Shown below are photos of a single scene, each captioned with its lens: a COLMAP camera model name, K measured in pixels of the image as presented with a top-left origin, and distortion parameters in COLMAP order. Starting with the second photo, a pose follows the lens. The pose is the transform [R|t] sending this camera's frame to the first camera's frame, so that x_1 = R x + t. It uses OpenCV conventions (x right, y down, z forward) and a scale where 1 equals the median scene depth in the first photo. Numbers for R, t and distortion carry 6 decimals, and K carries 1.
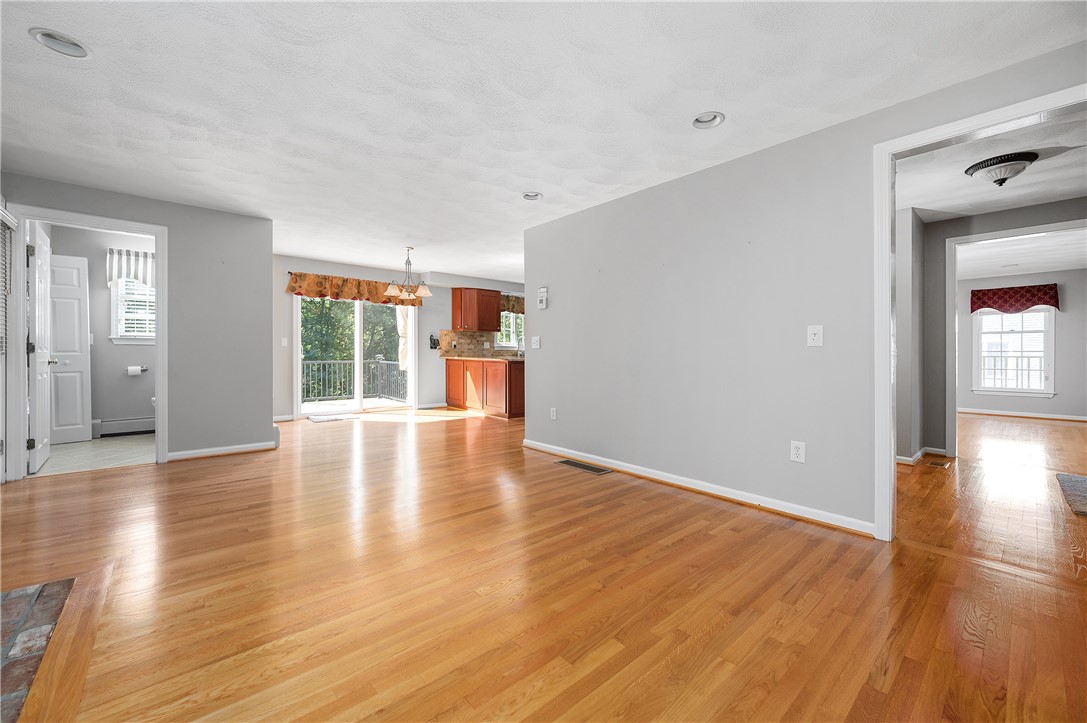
lens RADIAL K [[434.0, 0, 543.7], [0, 434.0, 356.1], [0, 0, 1]] dist [0.001603, 0.000073]
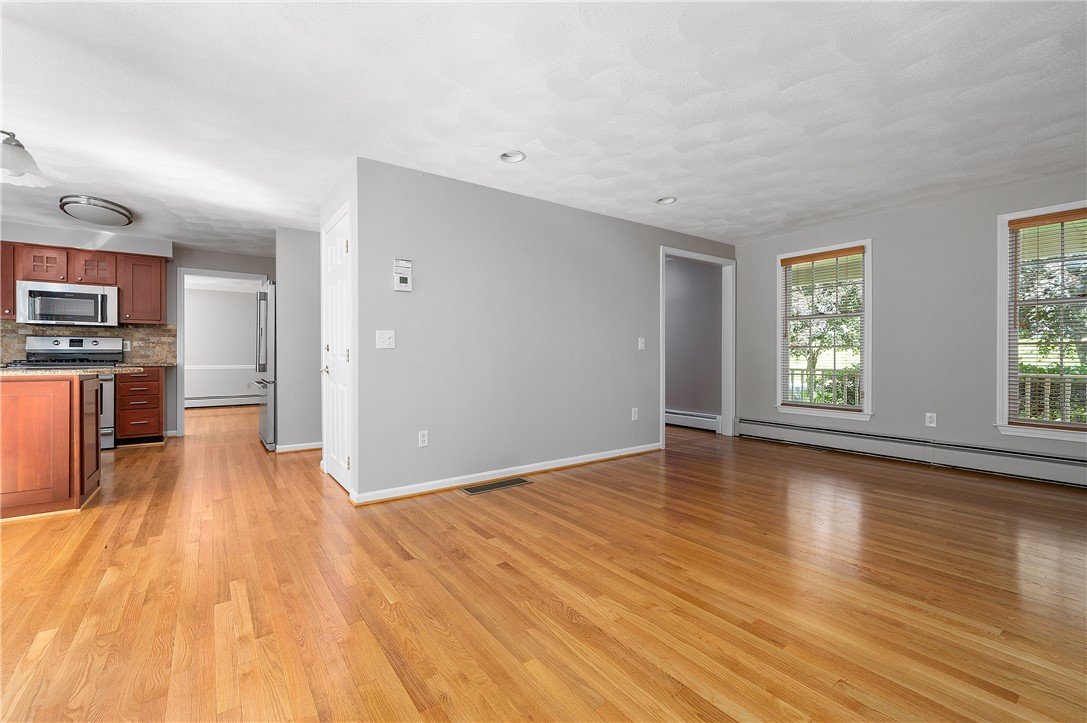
lens RADIAL K [[451.7, 0, 534.9], [0, 451.7, 356.0], [0, 0, 1]] dist [-0.003203, 0.000069]
pose [[0.108097, -0.010040, 0.994090, -0.400934], [0.010545, 0.999904, 0.008952, -0.006093], [-0.994084, 0.009515, 0.108193, 0.414664]]
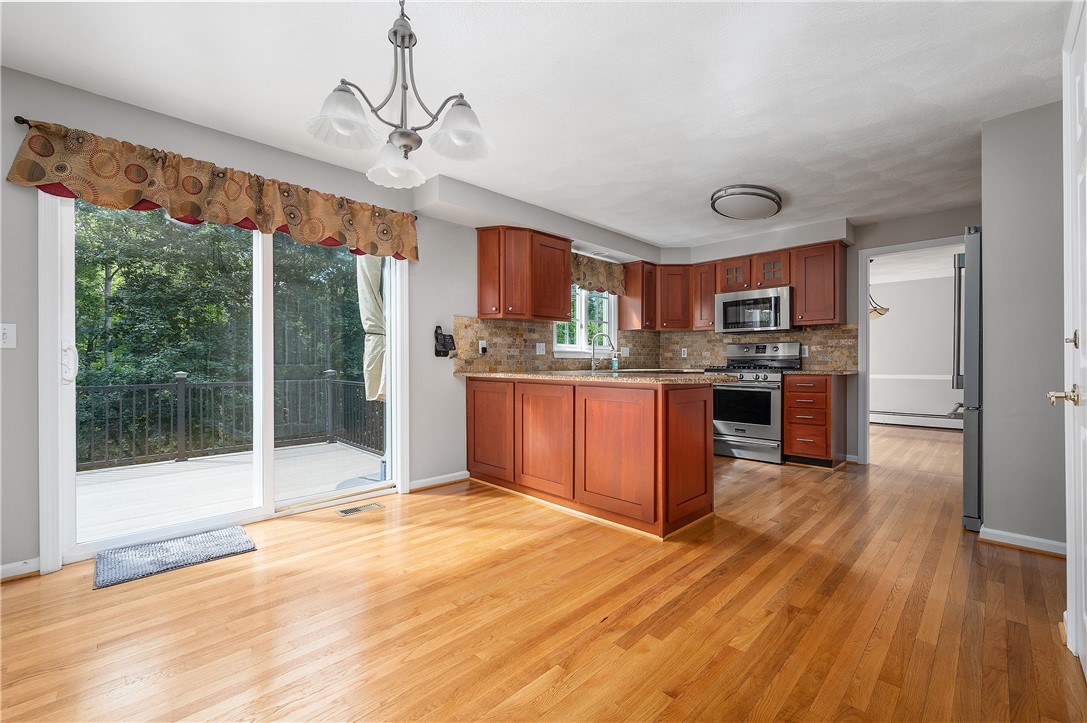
lens RADIAL K [[451.7, 0, 542.2], [0, 451.7, 364.5], [0, 0, 1]] dist [-0.003203, 0.000069]
pose [[0.998536, -0.010719, 0.053022, -0.172388], [0.011097, 0.999915, -0.006845, -0.003404], [-0.052944, 0.007423, 0.998570, 0.512952]]
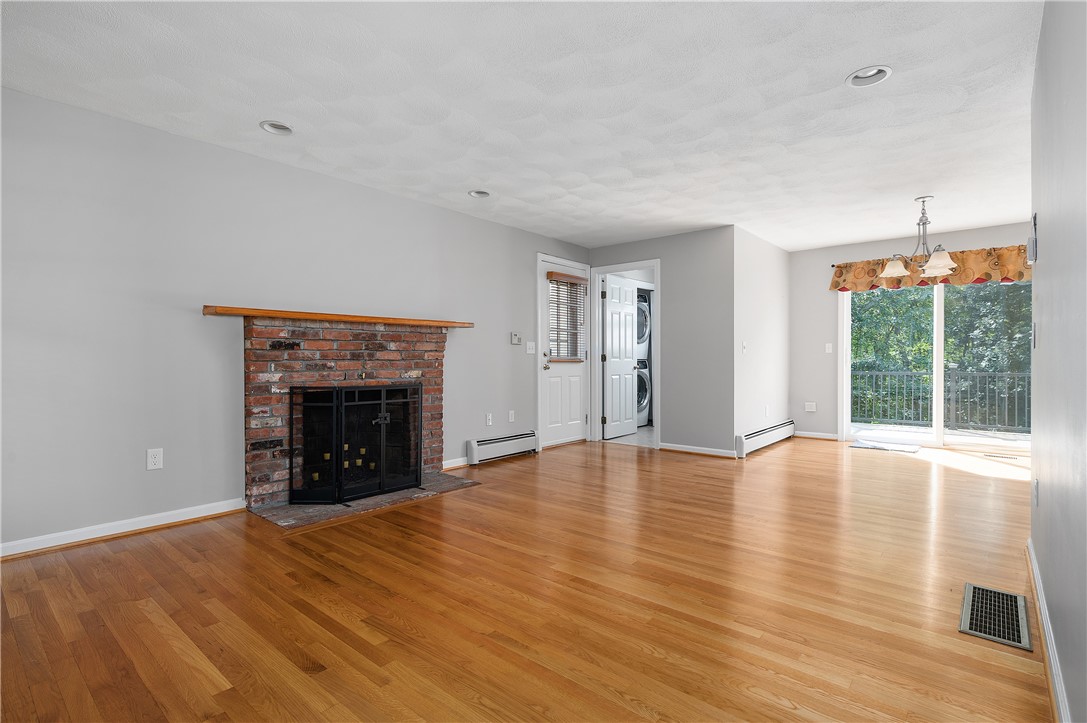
lens RADIAL K [[530.8, 0, 538.1], [0, 530.8, 359.2], [0, 0, 1]] dist [-0.000197, -0.000439]
pose [[0.121998, -0.005373, -0.992516, 0.293085], [-0.006744, 0.999958, -0.006242, -0.000137], [0.992507, 0.007455, 0.121956, 0.241848]]
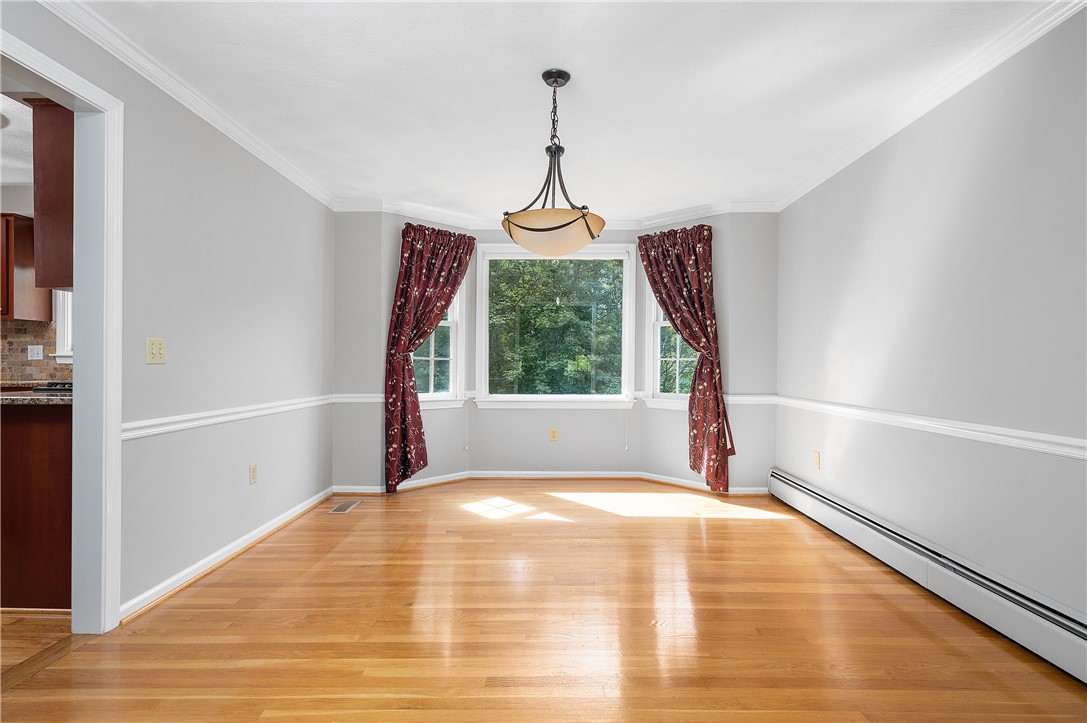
lens RADIAL K [[554.0, 0, 553.6], [0, 554.0, 355.4], [0, 0, 1]] dist [-0.002674, -0.000376]
pose [[0.753127, -0.012221, -0.657761, 0.651425], [-0.003678, 0.999734, -0.022785, -0.013450], [0.657864, 0.019580, 0.752882, 1.013948]]
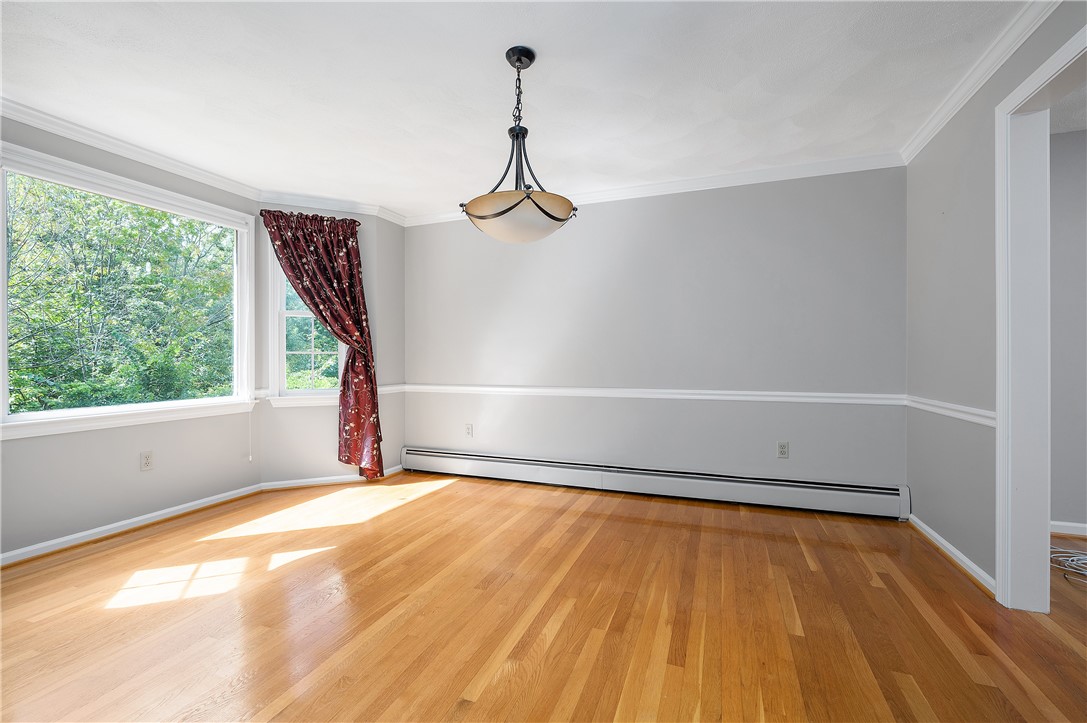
lens RADIAL K [[451.7, 0, 543.8], [0, 451.7, 360.9], [0, 0, 1]] dist [-0.003203, 0.000069]
pose [[0.892846, -0.010184, 0.450247, 0.333270], [0.013500, 0.999900, -0.004154, -0.009696], [-0.450159, 0.009787, 0.892895, 1.035548]]
